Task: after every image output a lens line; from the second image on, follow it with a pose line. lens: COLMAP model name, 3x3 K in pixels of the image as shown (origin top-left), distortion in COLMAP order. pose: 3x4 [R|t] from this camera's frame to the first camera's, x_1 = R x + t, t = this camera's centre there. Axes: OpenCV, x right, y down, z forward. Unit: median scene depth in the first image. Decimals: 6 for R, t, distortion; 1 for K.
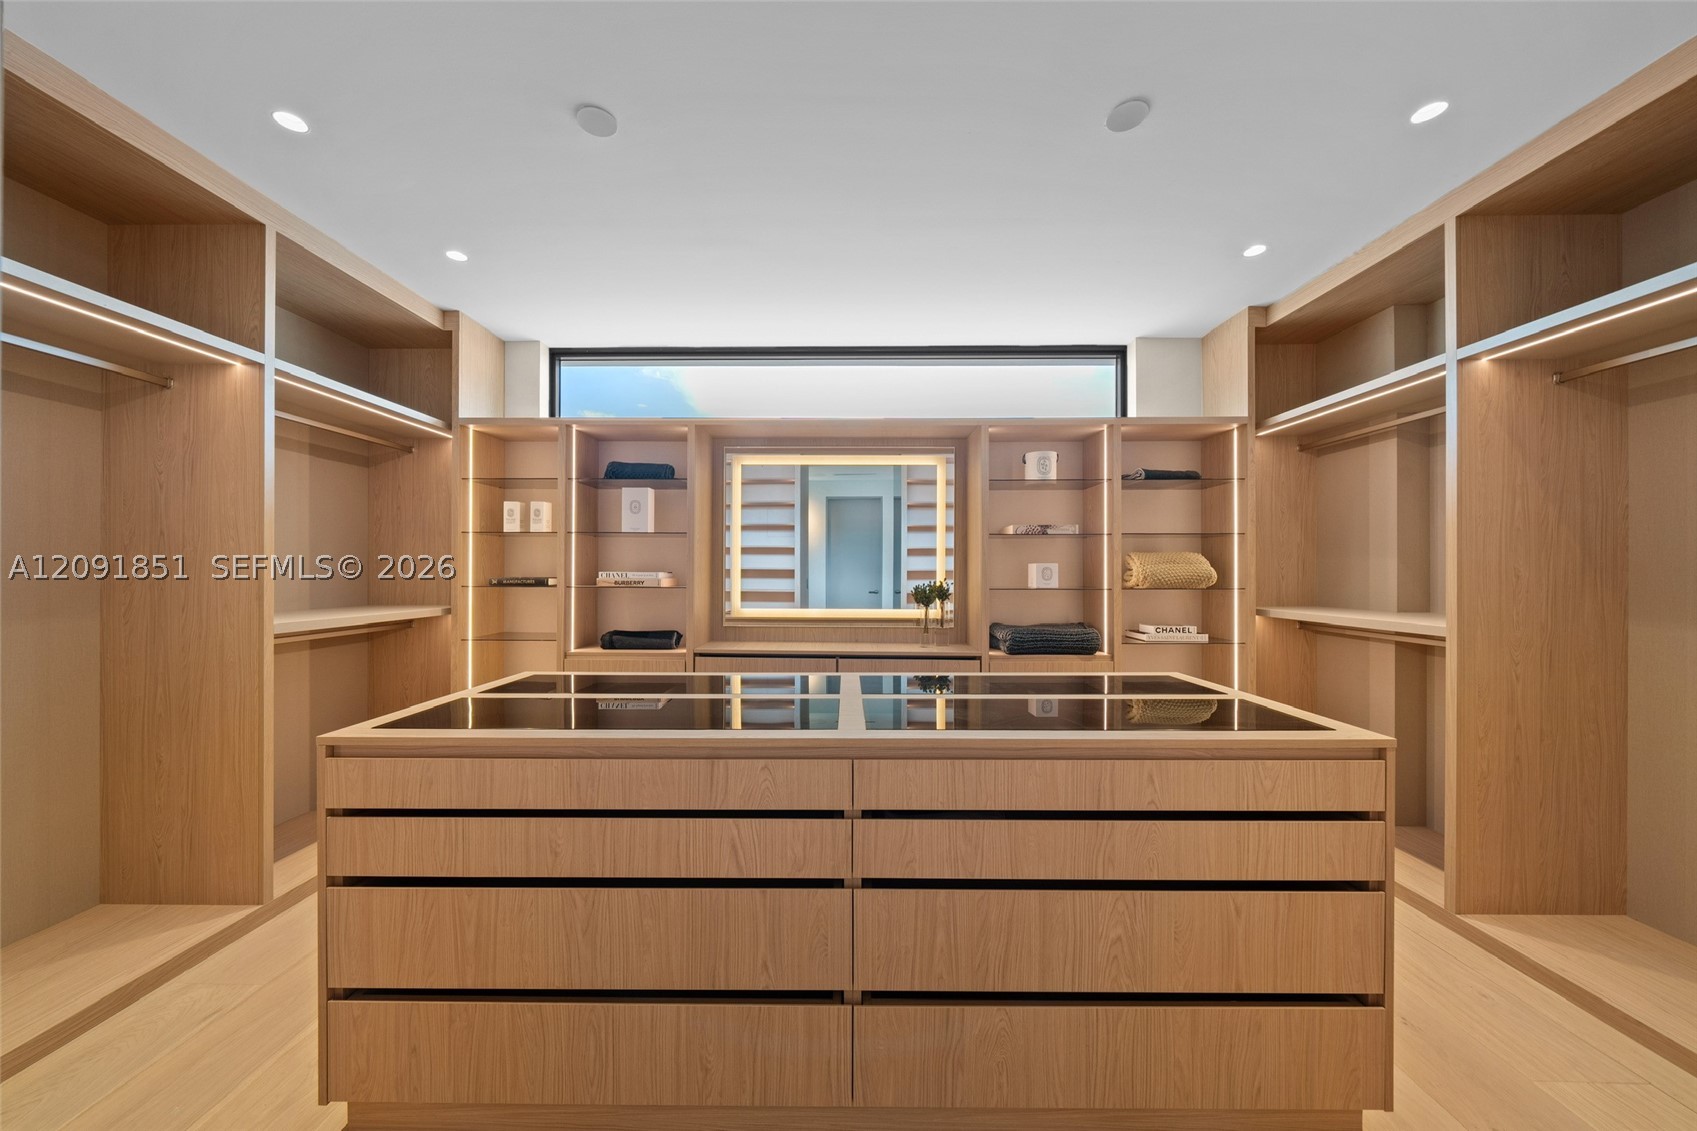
lens RADIAL K [[578.7, 0, 841.6], [0, 578.7, 566.6], [0, 0, 1]] dist [-0.001398, -0.000073]
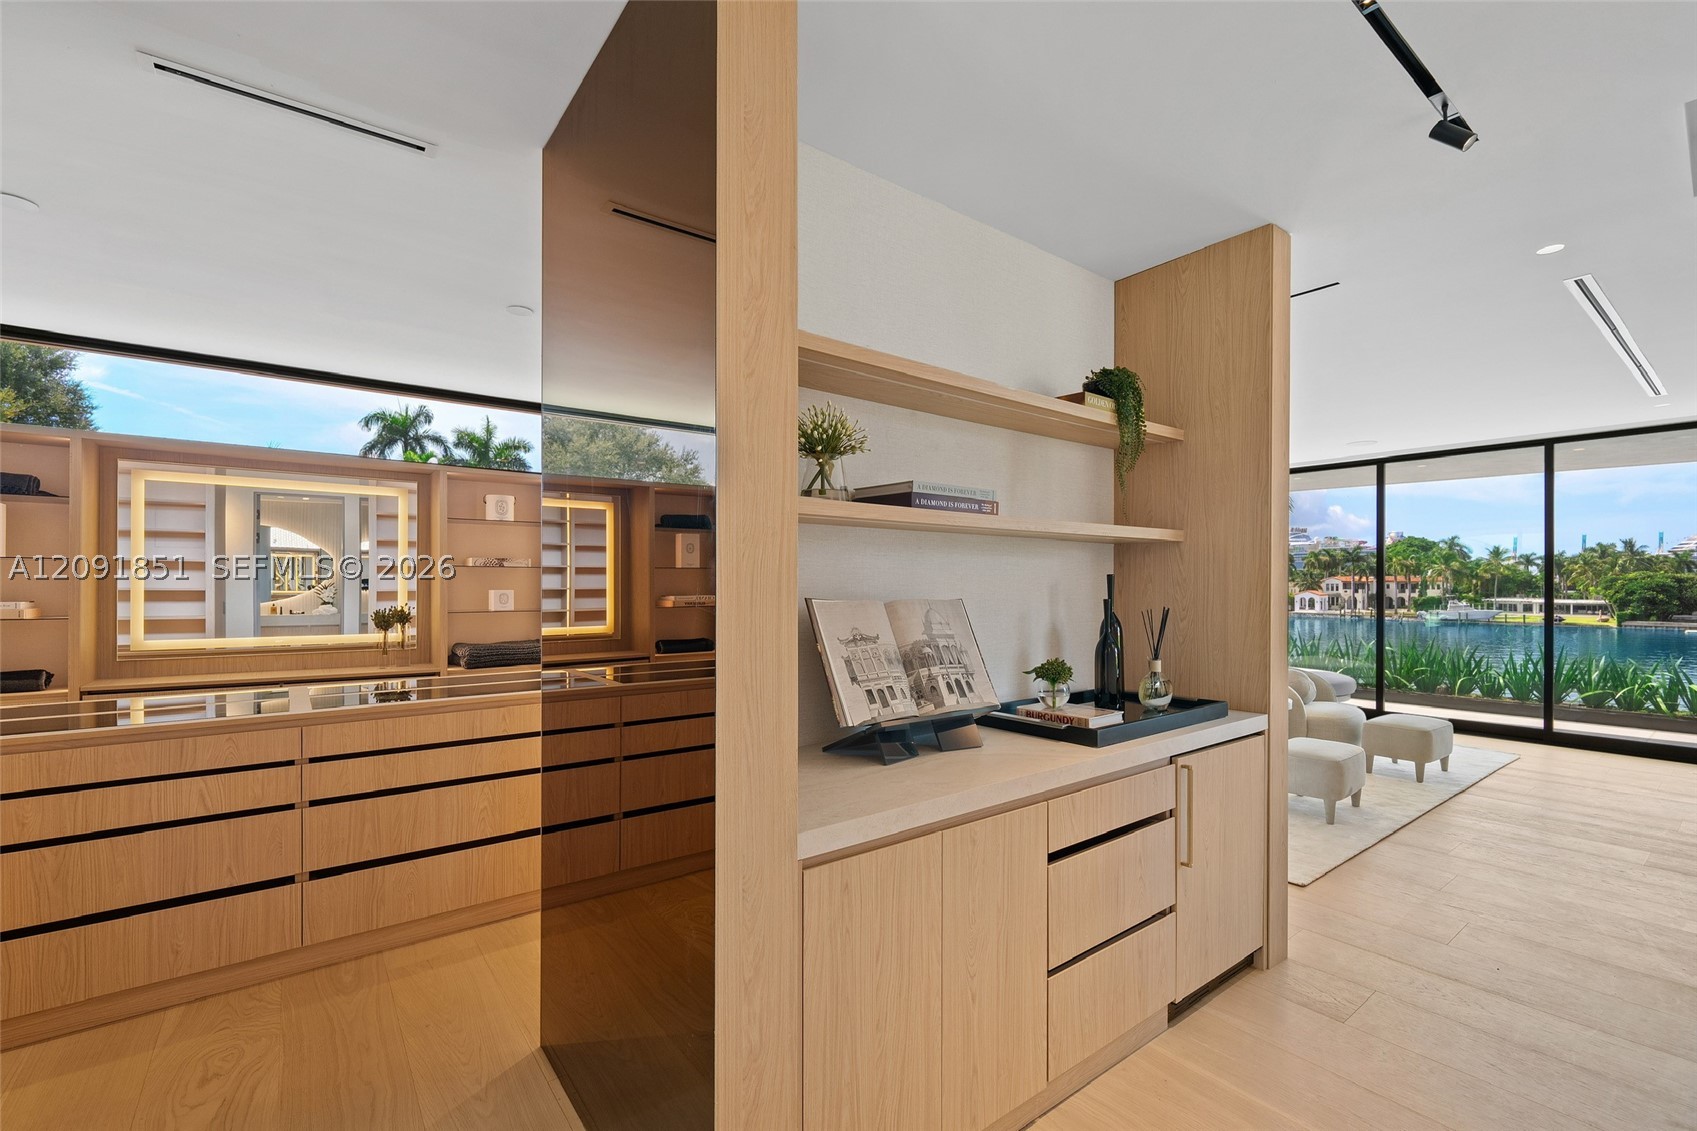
lens RADIAL K [[724.0, 0, 845.0], [0, 724.0, 589.7], [0, 0, 1]] dist [-0.000443, -0.000402]
pose [[0.785706, -0.002508, 0.618594, -0.014941], [-0.008613, 0.999850, 0.014995, -0.034548], [-0.618540, -0.017110, 0.785567, -0.596966]]
